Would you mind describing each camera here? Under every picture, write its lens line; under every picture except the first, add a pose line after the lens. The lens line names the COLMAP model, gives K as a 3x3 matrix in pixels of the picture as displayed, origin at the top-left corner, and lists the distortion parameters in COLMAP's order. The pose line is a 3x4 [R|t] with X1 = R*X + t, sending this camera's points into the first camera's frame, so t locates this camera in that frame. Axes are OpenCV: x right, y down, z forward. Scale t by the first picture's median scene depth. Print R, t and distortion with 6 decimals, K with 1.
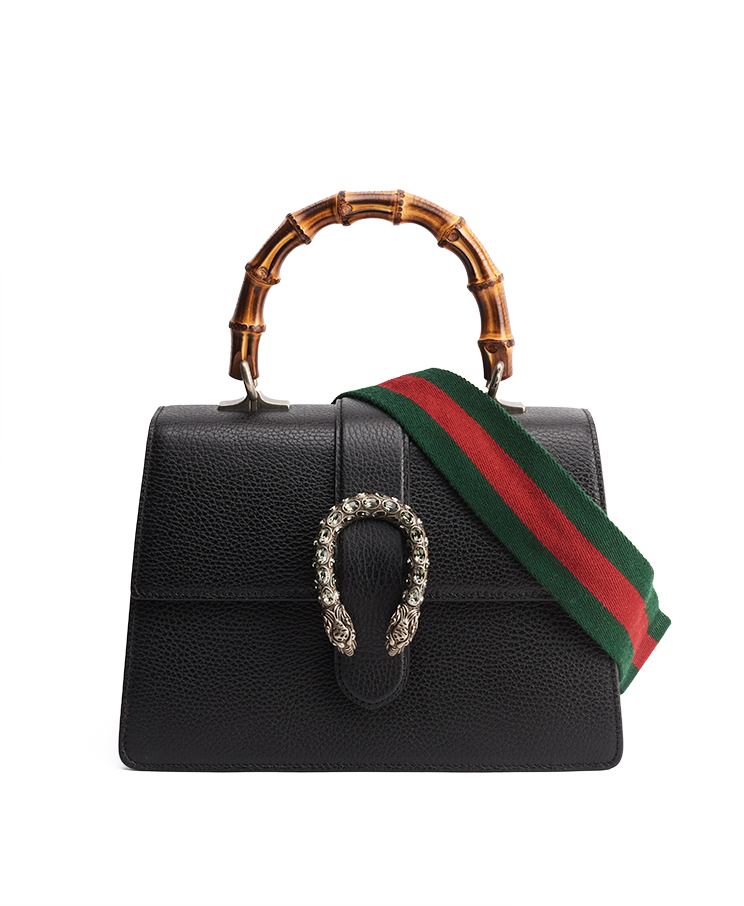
lens RADIAL K [[1576.0, 0, 372.0], [0, 1576.0, 453.0], [0, 0, 1]] dist [-0.346291, 0.014078]
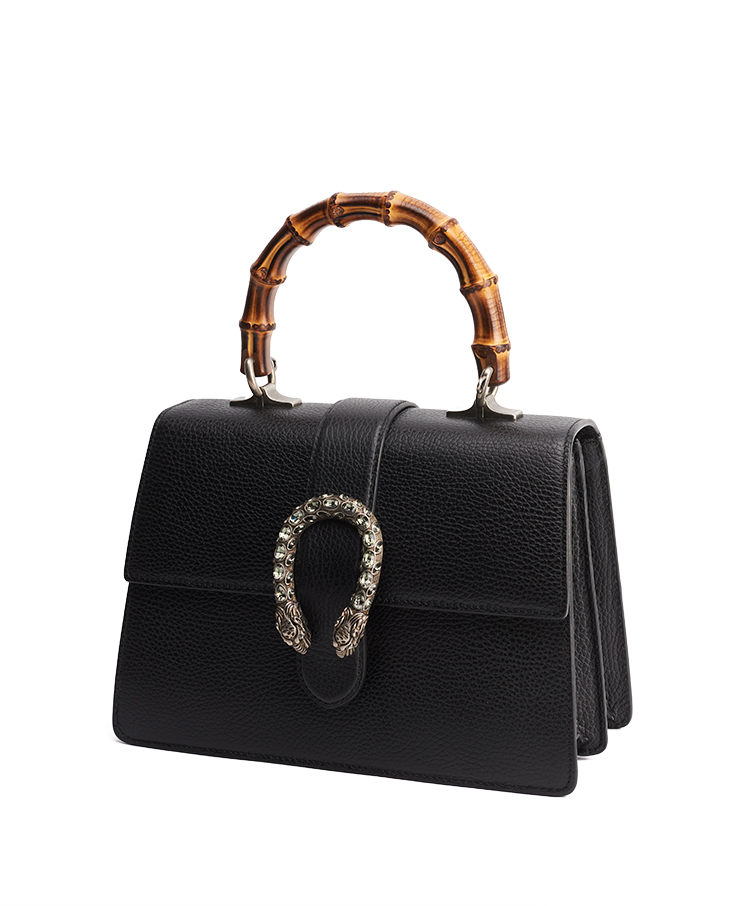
lens RADIAL K [[1576.0, 0, 372.0], [0, 1576.0, 453.0], [0, 0, 1]] dist [-0.346291, 0.014078]
pose [[0.948659, 0.050011, -0.312322, 0.327363], [-0.048616, 0.998742, 0.012259, -0.013851], [0.312543, 0.003554, 0.949897, 0.051553]]
